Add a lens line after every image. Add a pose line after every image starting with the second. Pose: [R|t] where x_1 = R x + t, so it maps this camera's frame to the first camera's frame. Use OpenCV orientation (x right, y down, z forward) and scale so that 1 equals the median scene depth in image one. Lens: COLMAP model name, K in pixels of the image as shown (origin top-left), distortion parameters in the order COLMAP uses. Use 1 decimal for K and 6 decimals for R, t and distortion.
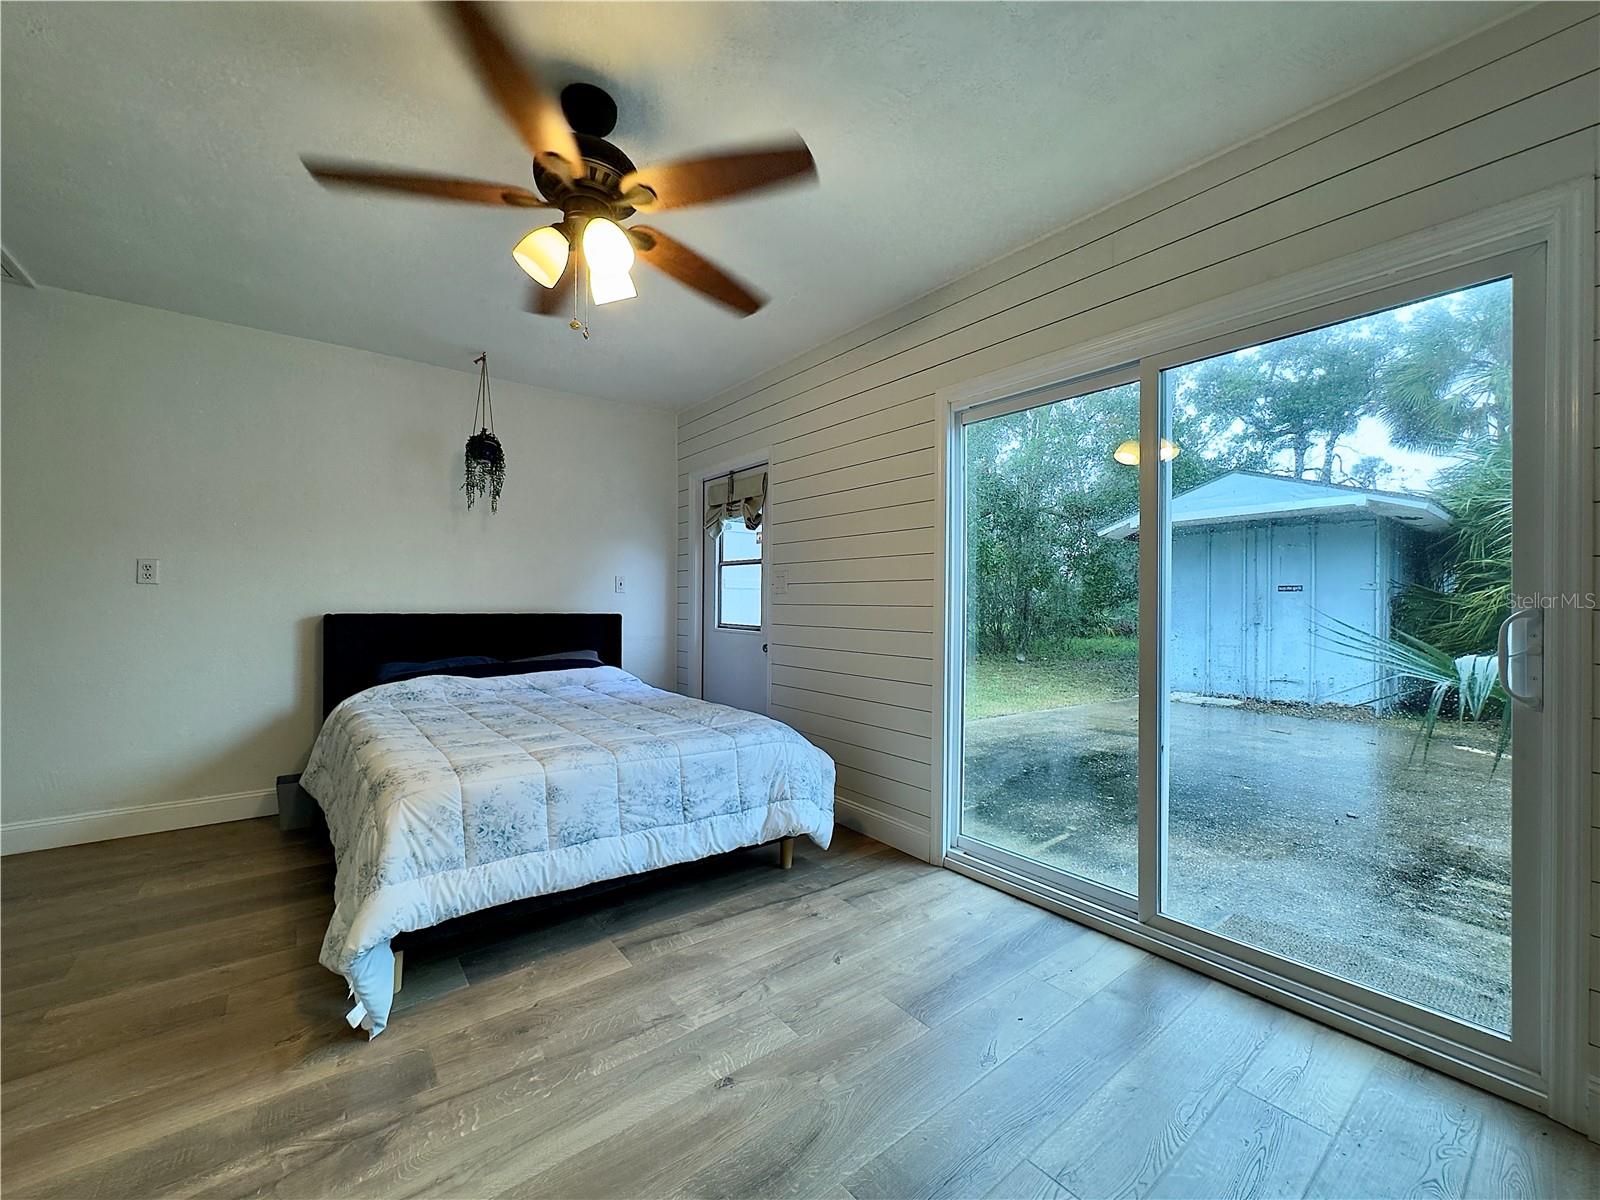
lens RADIAL K [[635.1, 0, 798.9], [0, 635.1, 600.9], [0, 0, 1]] dist [-0.004422, -0.000094]
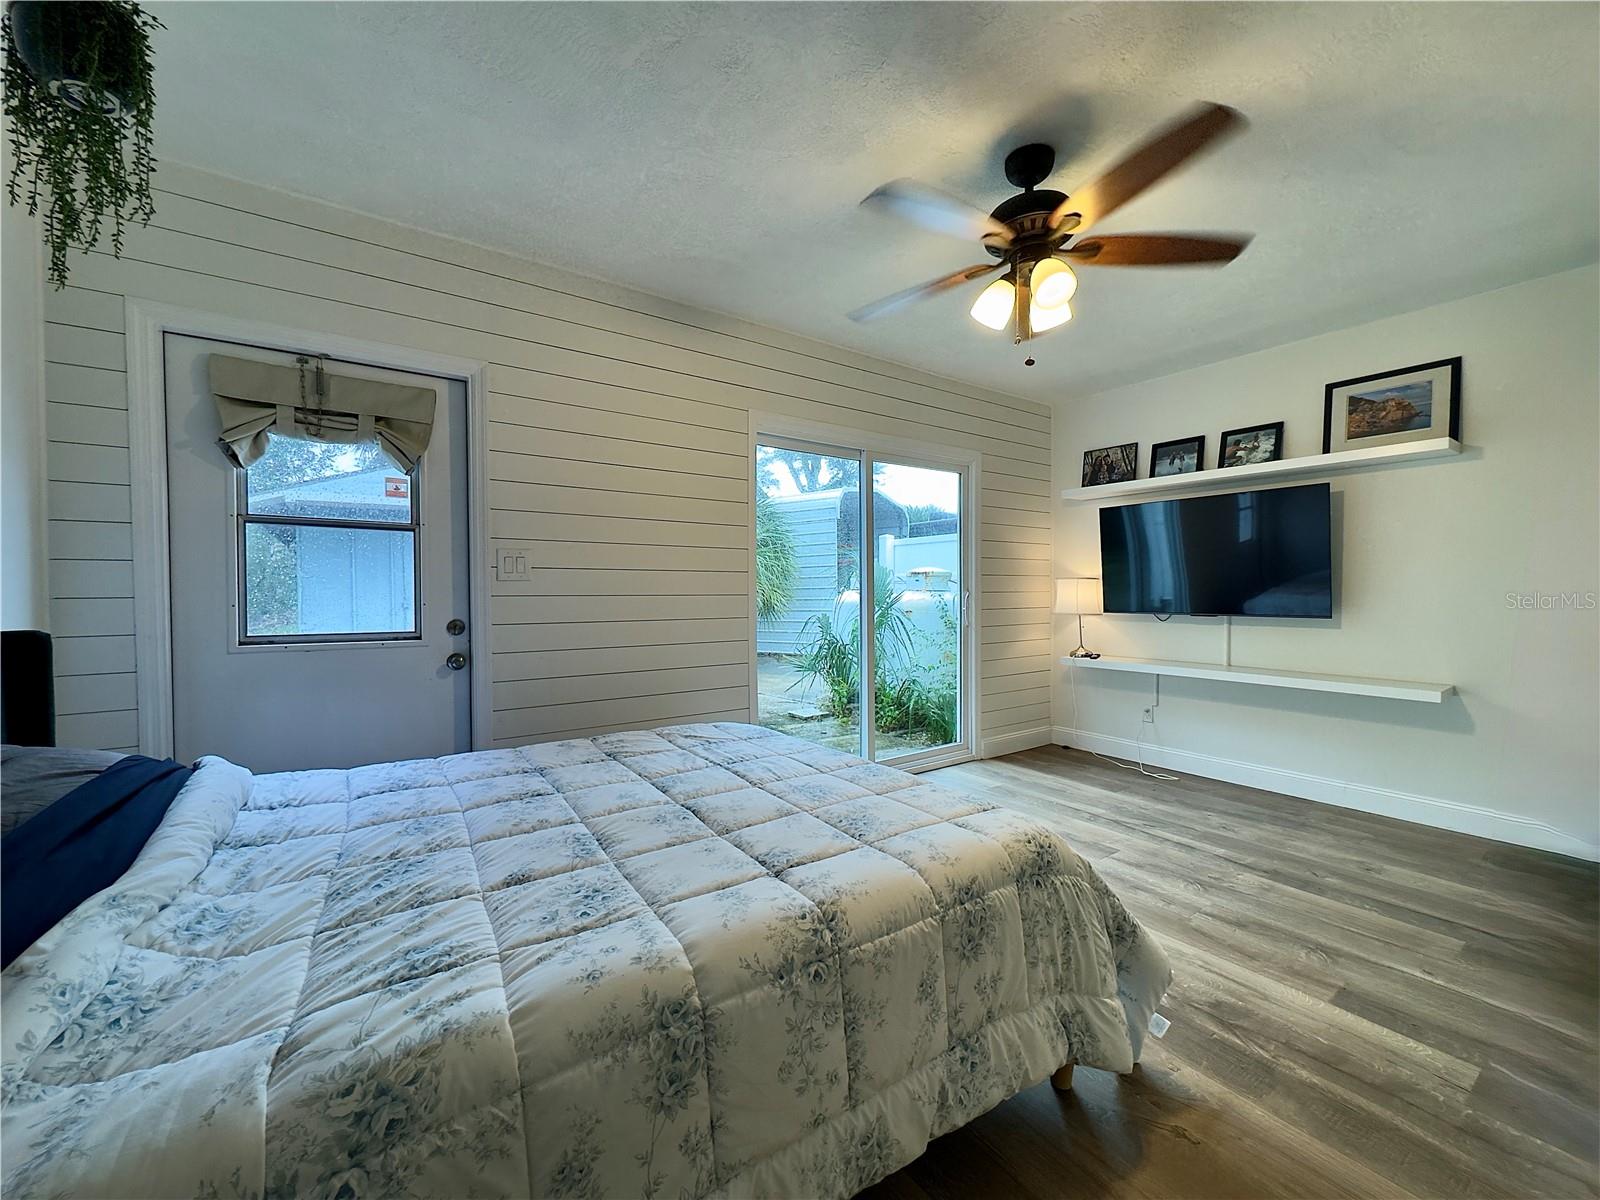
lens RADIAL K [[635.1, 0, 800.1], [0, 635.1, 601.2], [0, 0, 1]] dist [-0.004422, -0.000094]
pose [[0.059351, -0.018029, 0.998074, -1.738458], [-0.001326, 0.999835, 0.018139, -0.007044], [-0.998236, -0.002400, 0.059317, 1.537775]]
